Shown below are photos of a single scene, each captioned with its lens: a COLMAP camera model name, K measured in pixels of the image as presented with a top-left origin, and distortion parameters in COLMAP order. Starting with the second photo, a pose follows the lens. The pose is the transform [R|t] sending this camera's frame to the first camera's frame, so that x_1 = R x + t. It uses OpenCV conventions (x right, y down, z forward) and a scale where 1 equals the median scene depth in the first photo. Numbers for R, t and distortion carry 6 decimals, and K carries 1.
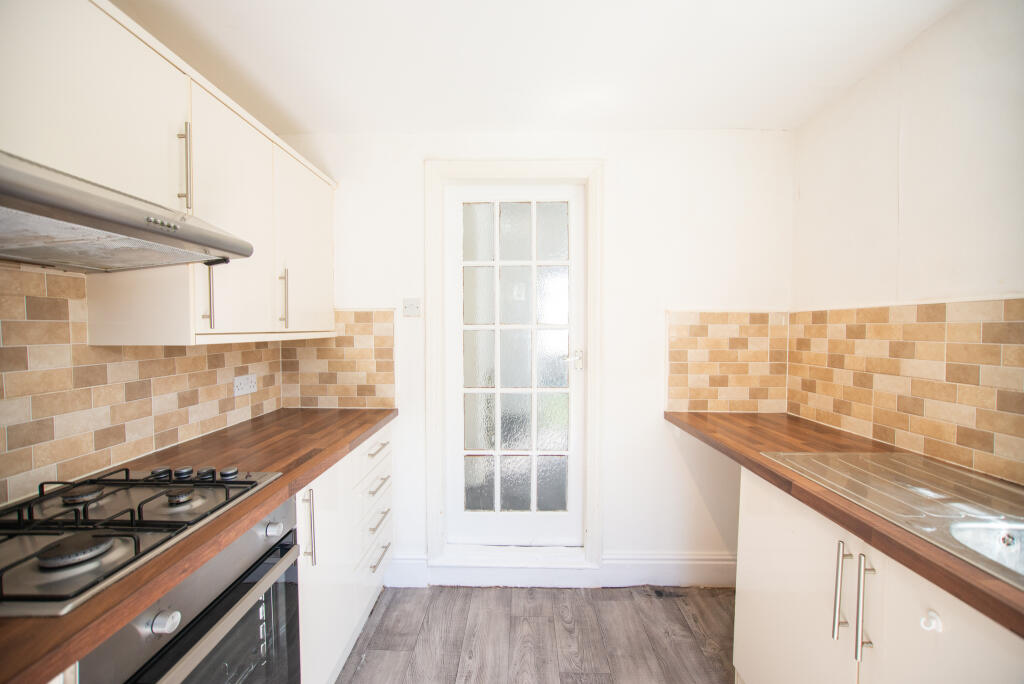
lens RADIAL K [[411.9, 0, 512.0], [0, 411.9, 342.0], [0, 0, 1]] dist [-0.015066, 0.000389]
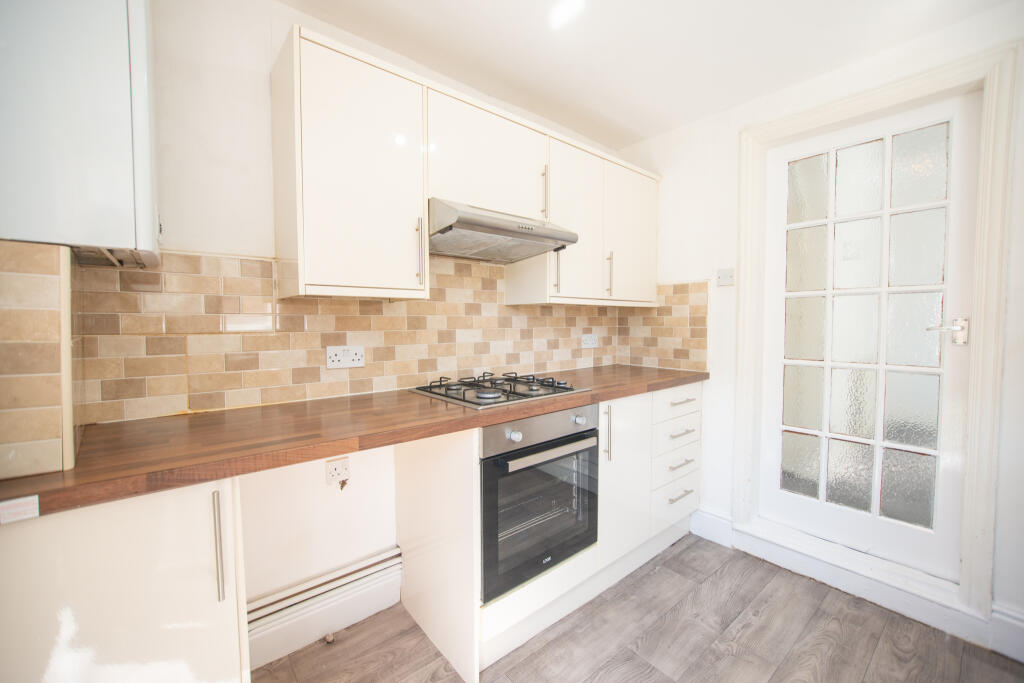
lens RADIAL K [[411.9, 0, 512.0], [0, 411.9, 341.5], [0, 0, 1]] dist [-0.015066, 0.000389]
pose [[0.658177, 0.035077, -0.752046, 0.201334], [-0.022723, 0.999384, 0.026726, 0.068253], [0.752521, -0.000501, 0.658569, -0.101494]]
